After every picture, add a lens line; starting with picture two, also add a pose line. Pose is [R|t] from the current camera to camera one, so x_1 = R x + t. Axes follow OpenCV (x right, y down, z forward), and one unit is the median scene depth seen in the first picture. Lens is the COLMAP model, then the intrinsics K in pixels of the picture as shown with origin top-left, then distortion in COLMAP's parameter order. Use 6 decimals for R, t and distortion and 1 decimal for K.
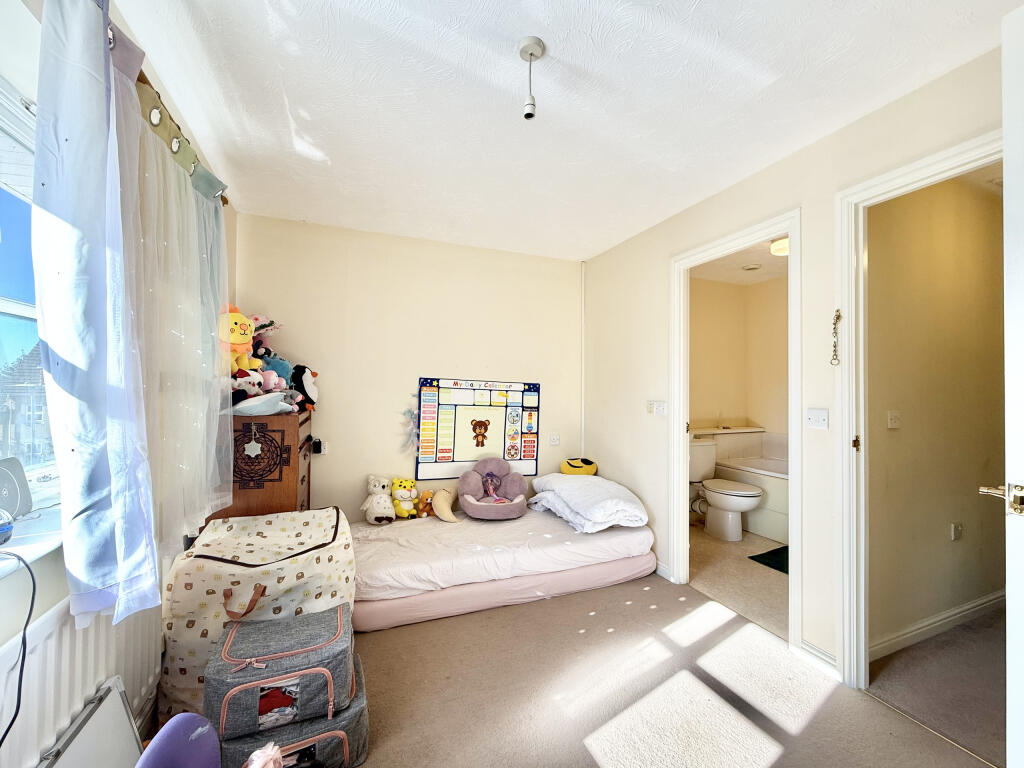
lens RADIAL K [[406.6, 0, 513.8], [0, 406.6, 386.6], [0, 0, 1]] dist [0.001118, 0.000277]
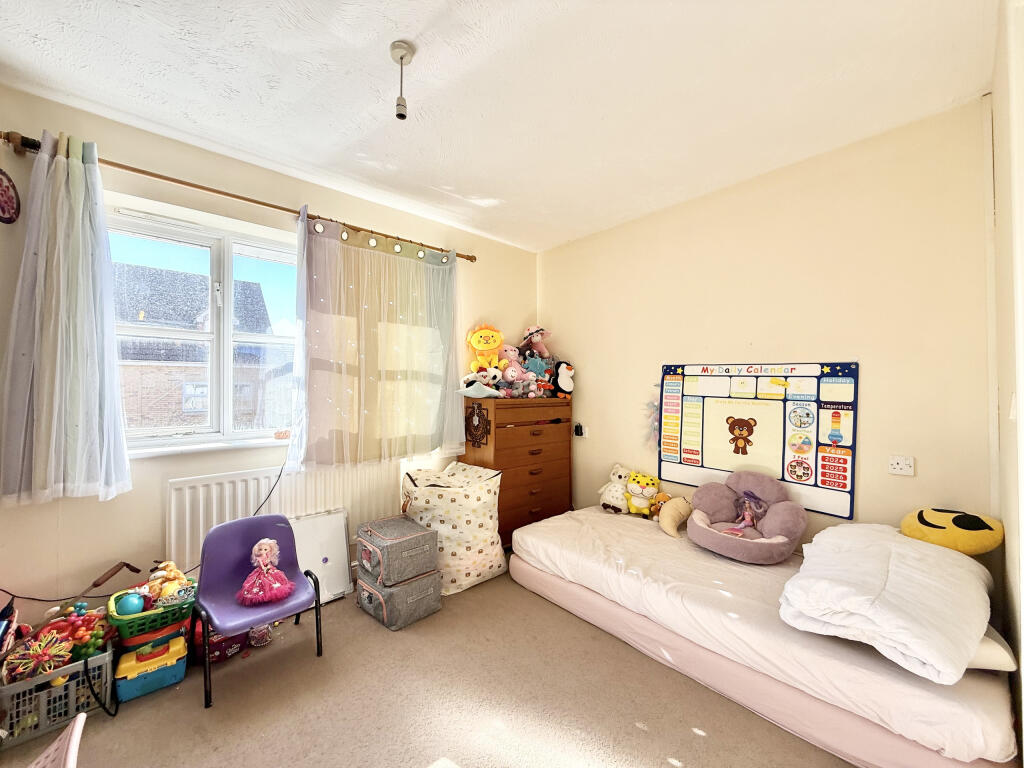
lens RADIAL K [[406.6, 0, 514.1], [0, 406.6, 385.9], [0, 0, 1]] dist [0.001118, 0.000277]
pose [[0.344407, -0.014419, -0.938710, 0.472715], [0.014259, 0.999847, -0.010127, 0.026853], [0.938712, -0.009898, 0.344560, 0.370731]]
